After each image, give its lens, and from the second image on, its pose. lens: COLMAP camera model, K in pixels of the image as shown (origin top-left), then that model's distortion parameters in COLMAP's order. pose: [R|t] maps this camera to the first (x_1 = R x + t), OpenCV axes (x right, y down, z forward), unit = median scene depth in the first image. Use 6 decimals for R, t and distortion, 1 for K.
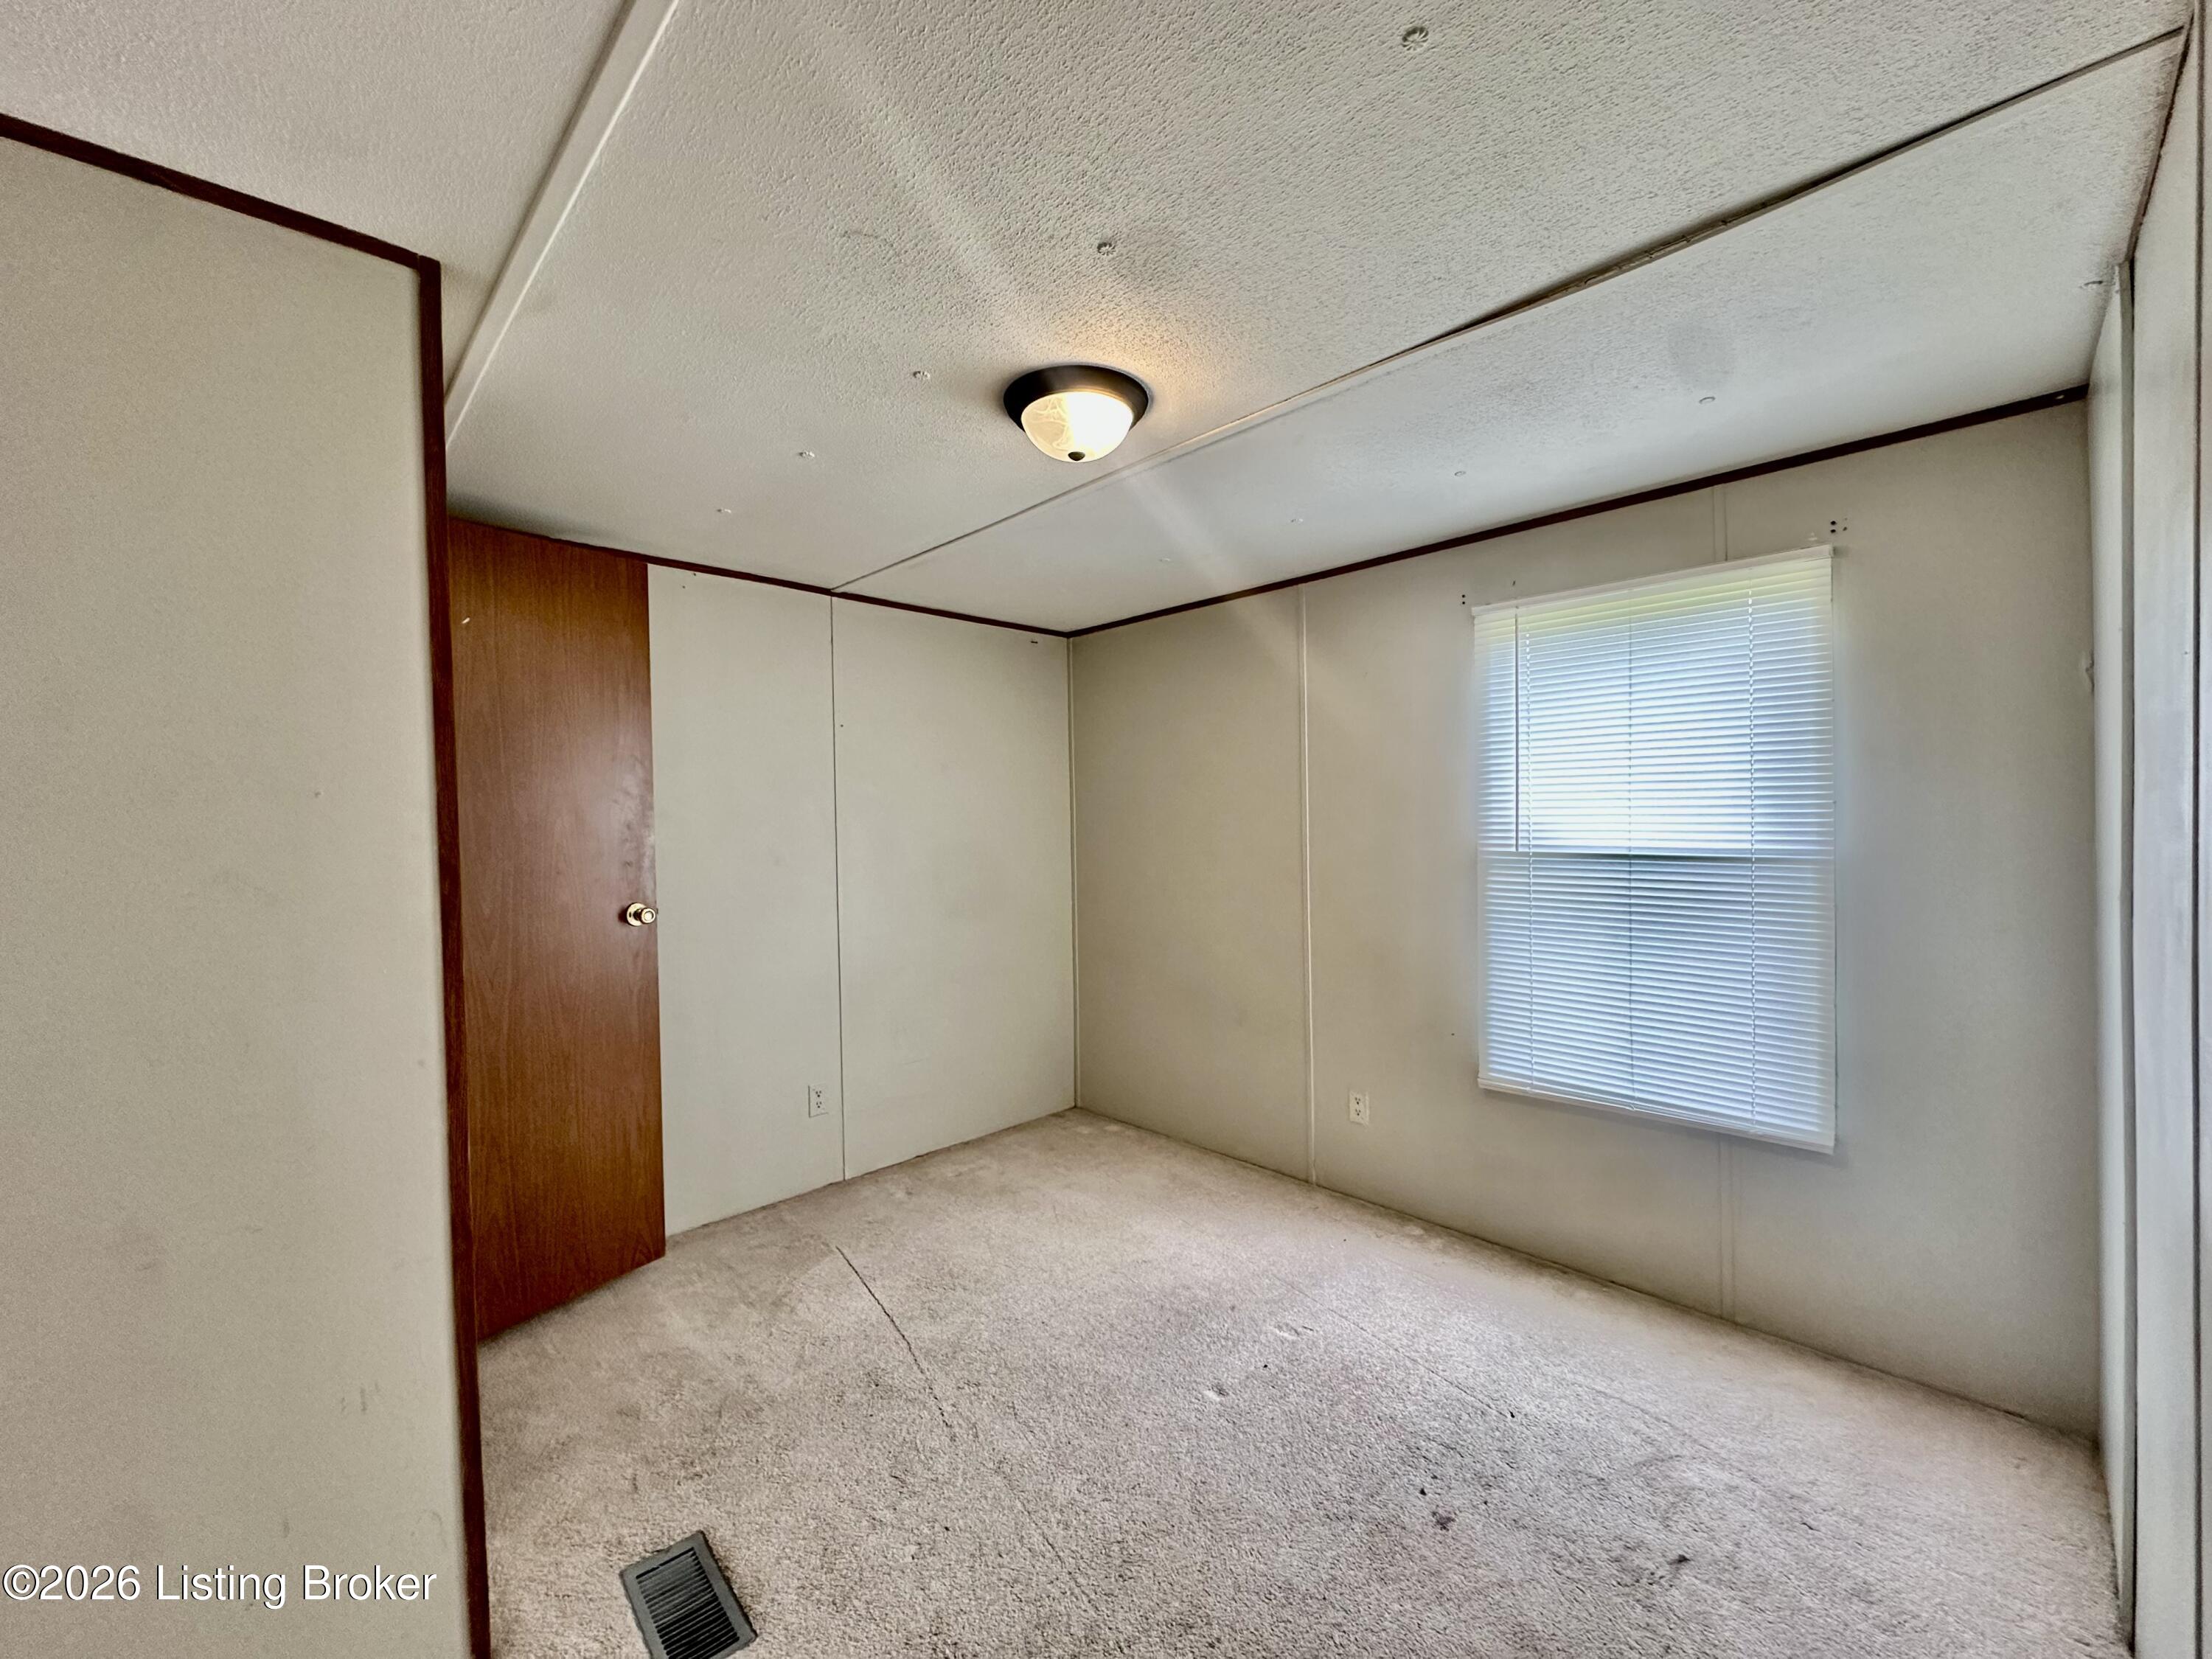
lens RADIAL K [[874.6, 0, 1106.0], [0, 874.6, 829.5], [0, 0, 1]] dist [0.000170, 0.000037]
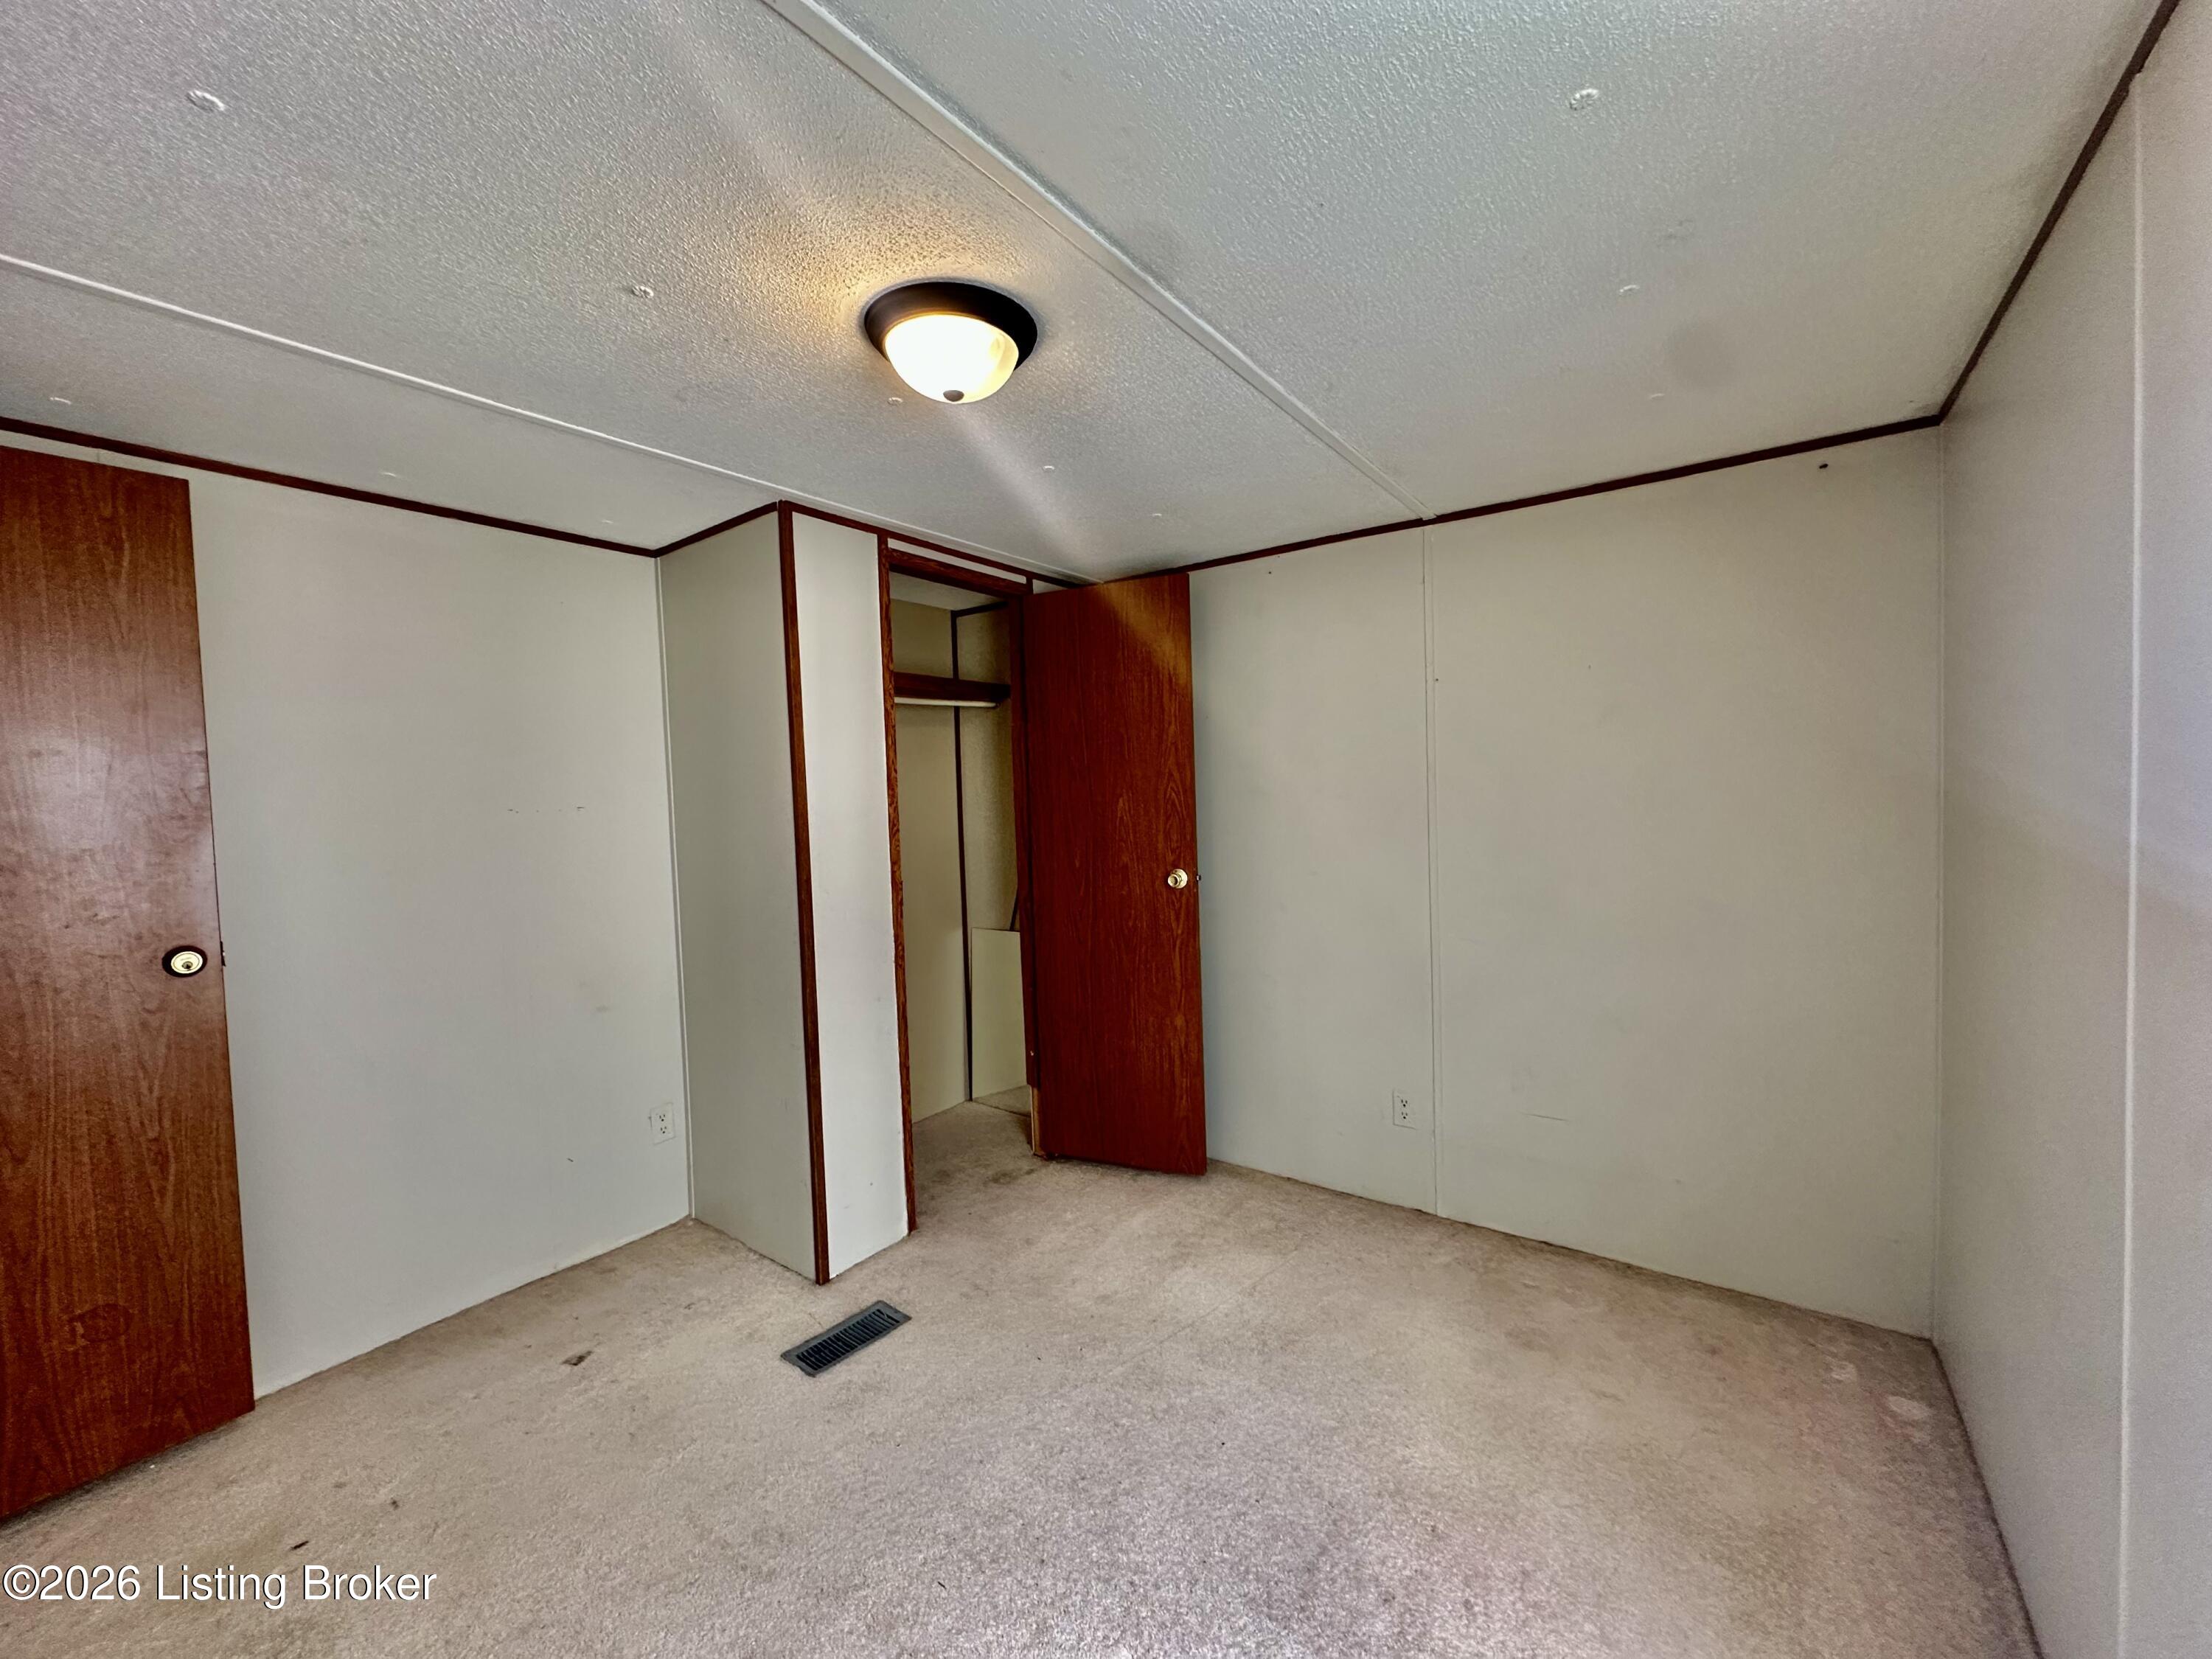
lens RADIAL K [[874.6, 0, 1106.0], [0, 874.6, 829.5], [0, 0, 1]] dist [0.000170, 0.000037]
pose [[0.171757, 0.049628, -0.983889, 0.525347], [0.016352, 0.998449, 0.053217, -0.028758], [0.985004, -0.025229, 0.170679, 0.616897]]
